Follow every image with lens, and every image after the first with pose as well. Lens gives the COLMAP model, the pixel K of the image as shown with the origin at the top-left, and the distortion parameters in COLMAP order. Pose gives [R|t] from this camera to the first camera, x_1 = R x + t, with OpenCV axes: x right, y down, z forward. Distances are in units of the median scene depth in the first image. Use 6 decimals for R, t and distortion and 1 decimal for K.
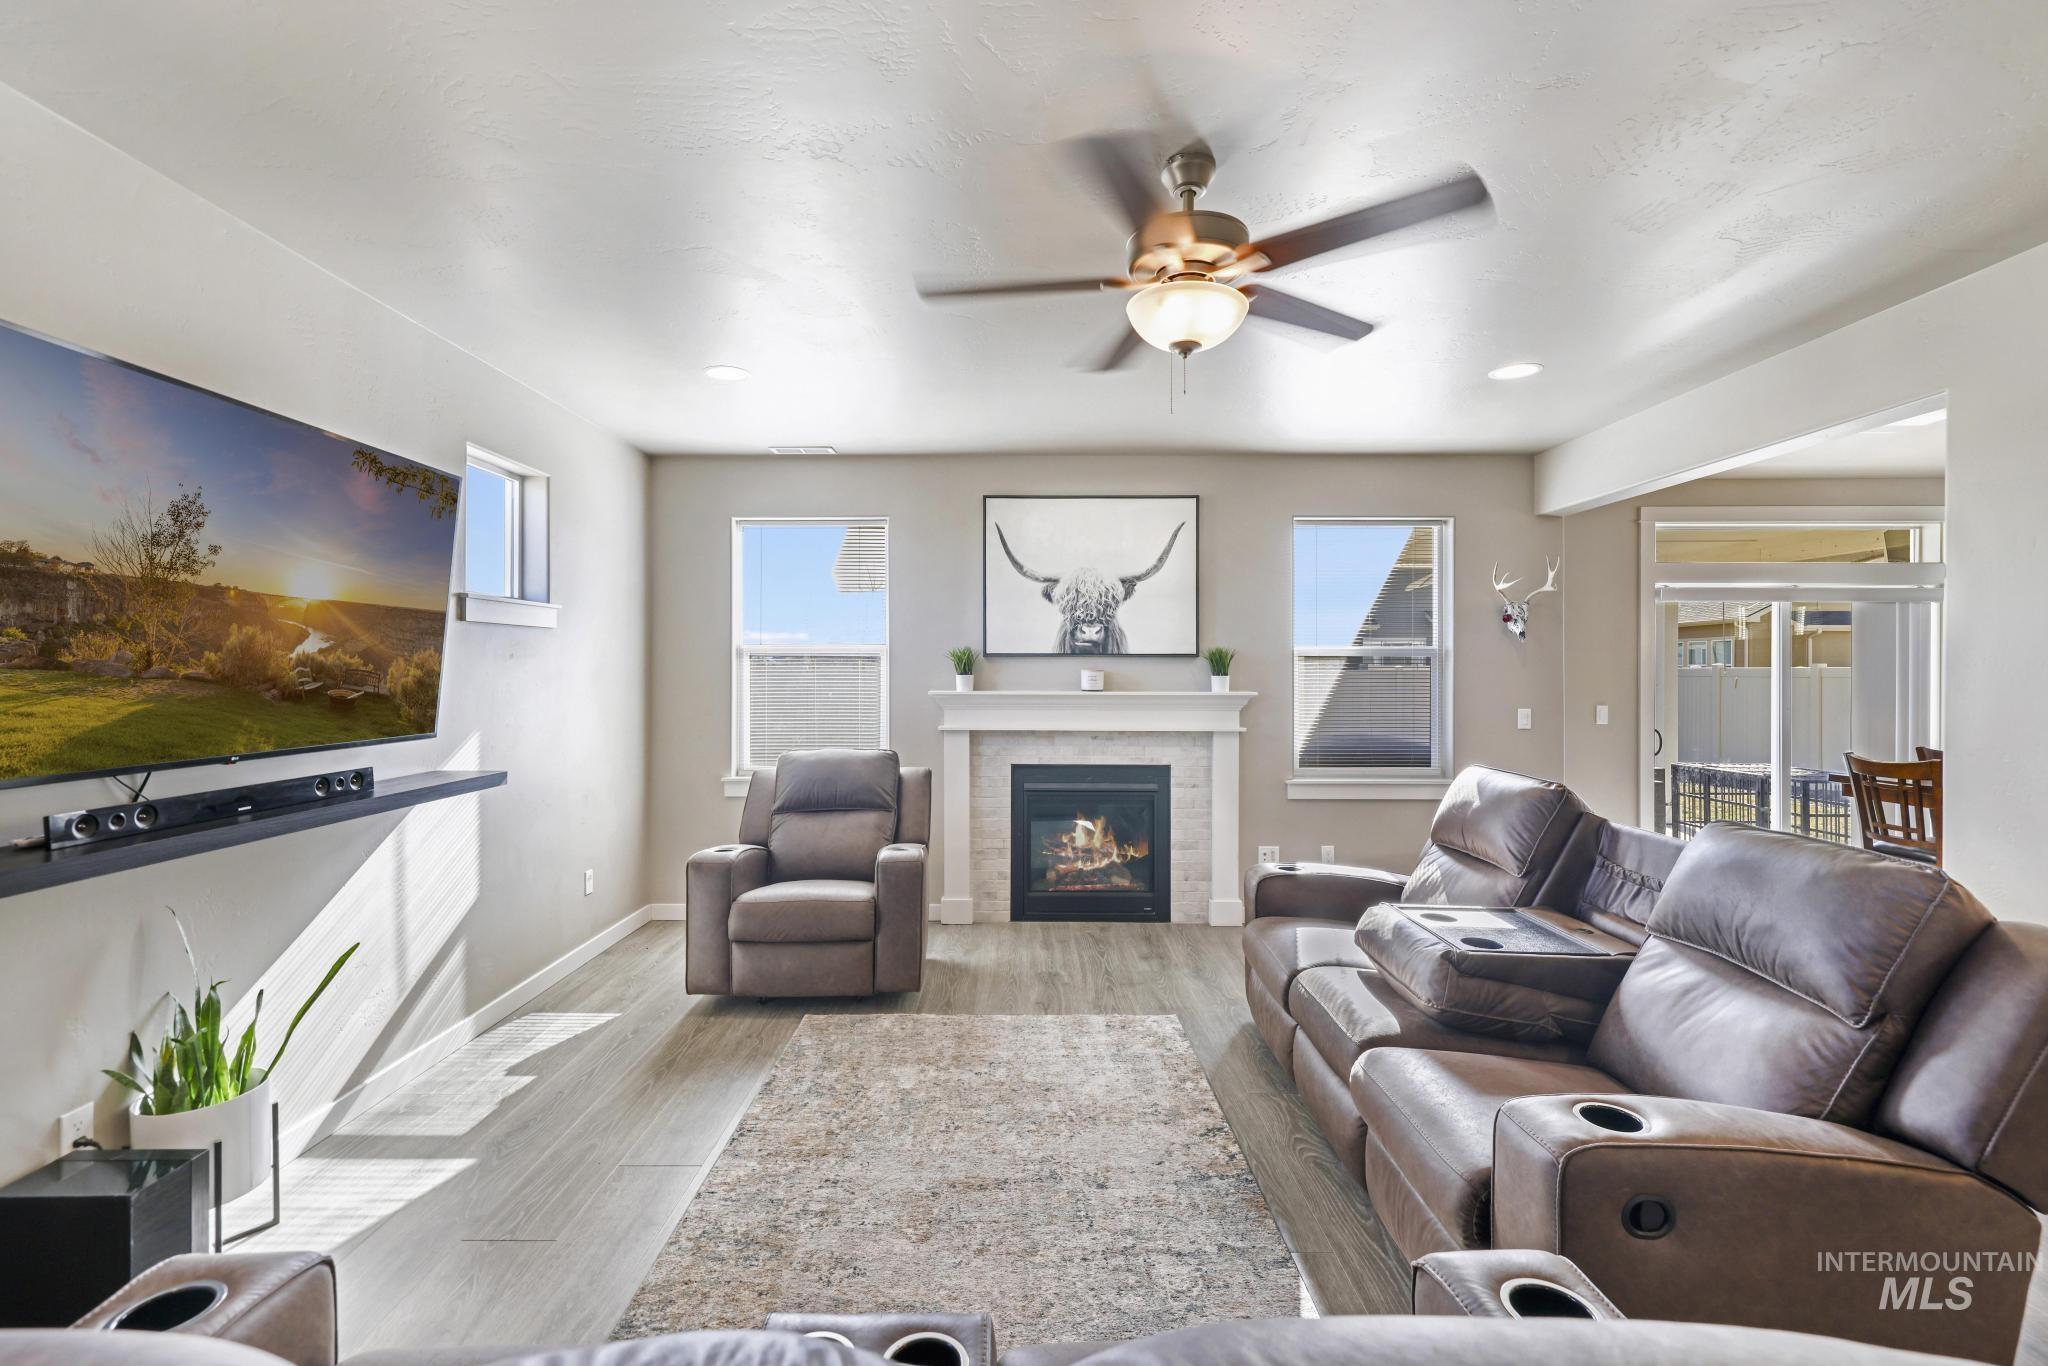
lens RADIAL K [[882.1, 0, 1021.3], [0, 882.1, 678.2], [0, 0, 1]] dist [0.000791, -0.000622]
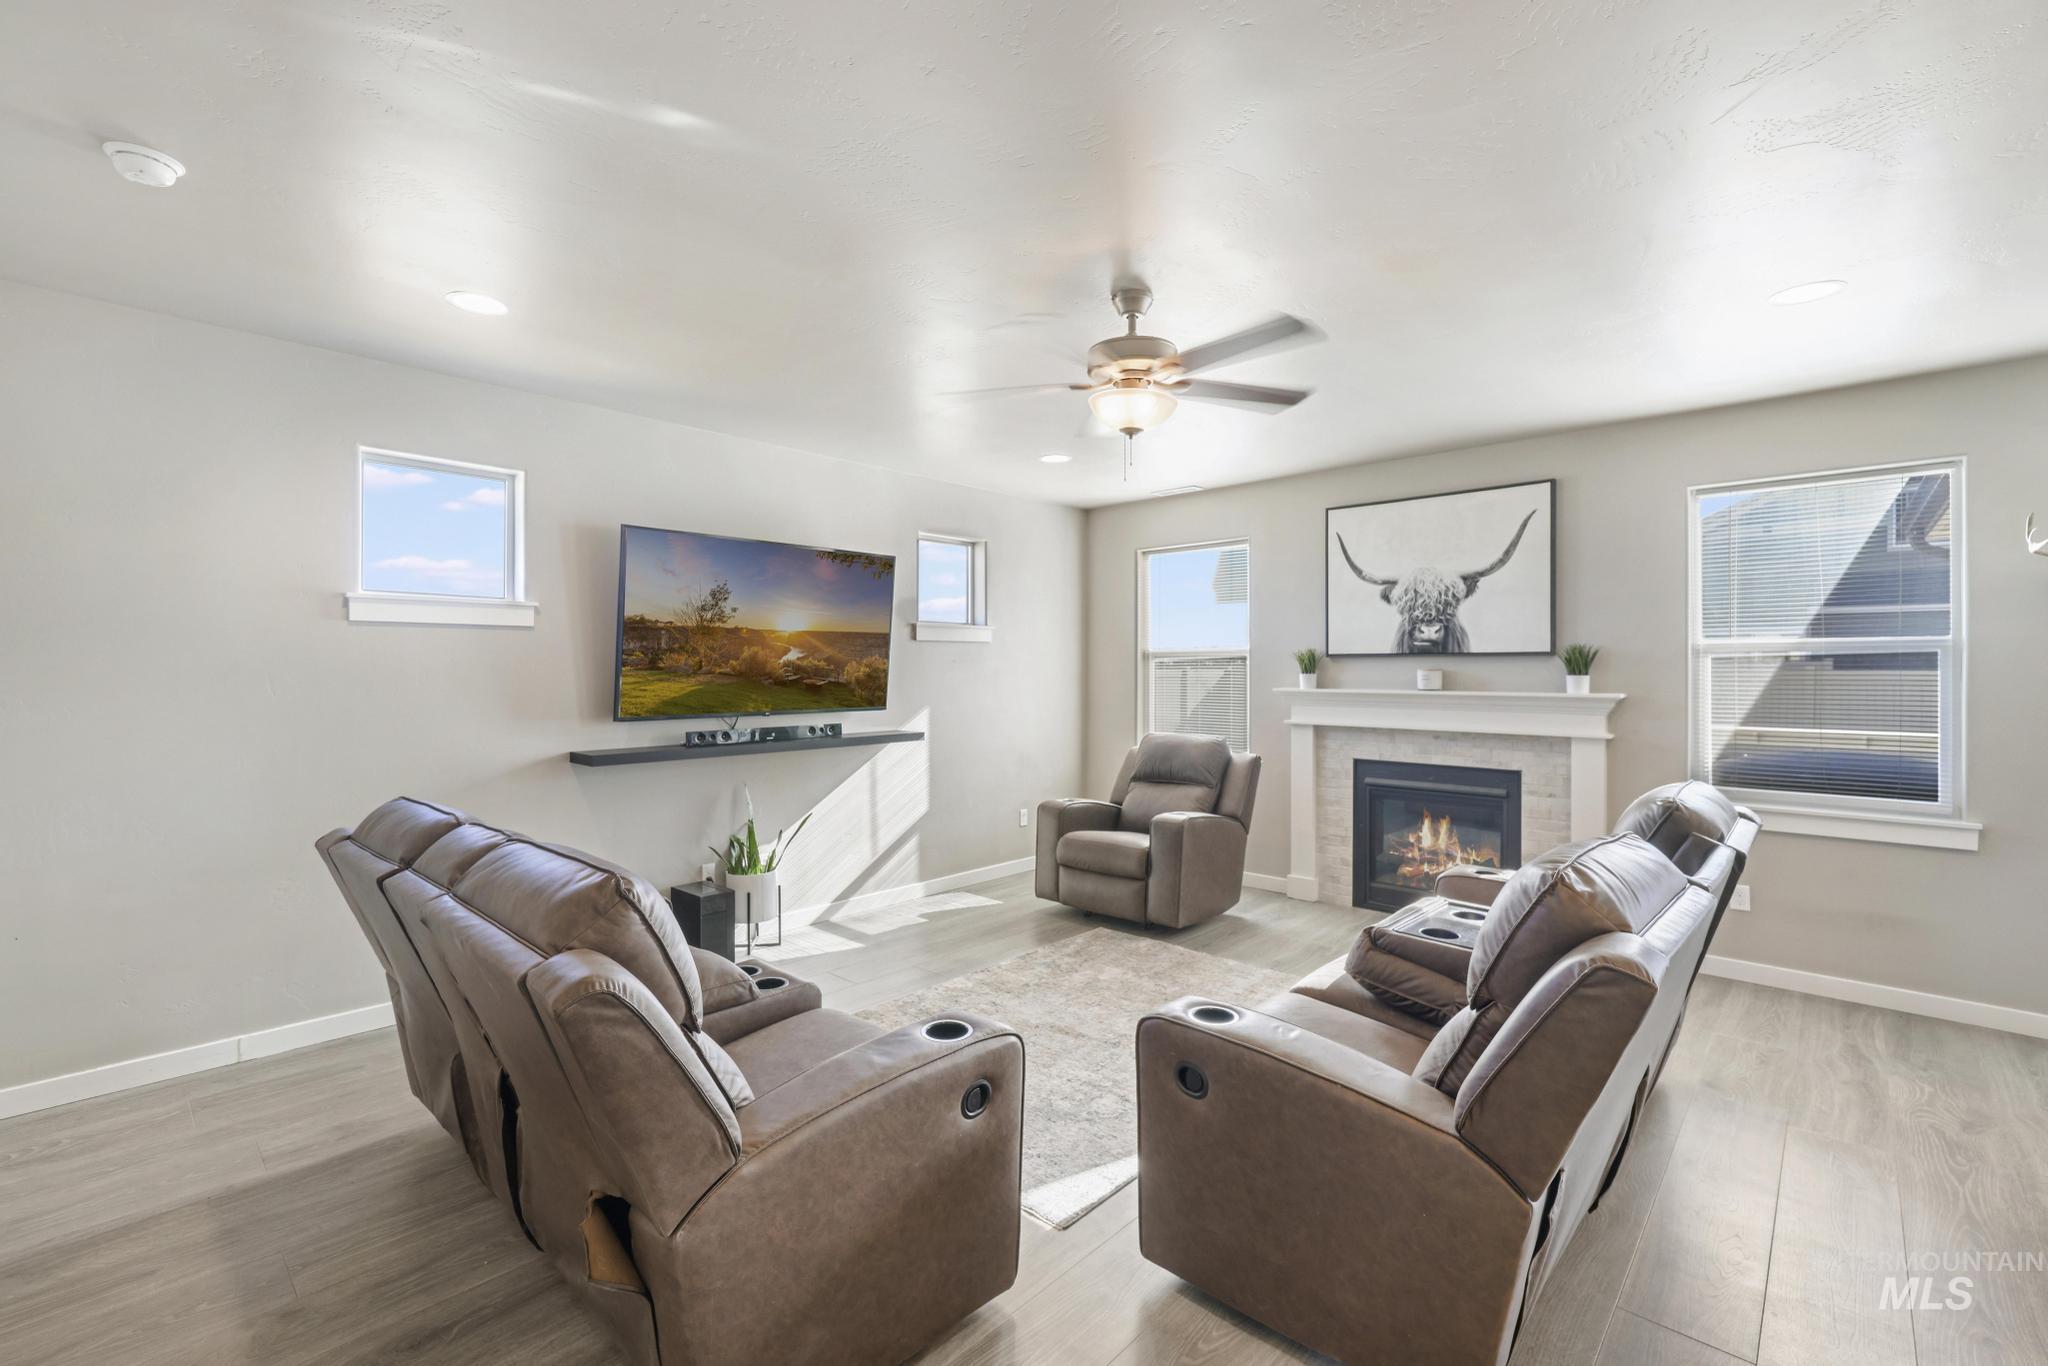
lens RADIAL K [[882.1, 0, 1032.8], [0, 882.1, 675.4], [0, 0, 1]] dist [0.000791, -0.000622]
pose [[0.736468, 0.004063, -0.676460, 0.572786], [-0.006886, 0.999975, -0.001490, 0.002756], [0.676437, 0.005755, 0.736478, -0.055253]]
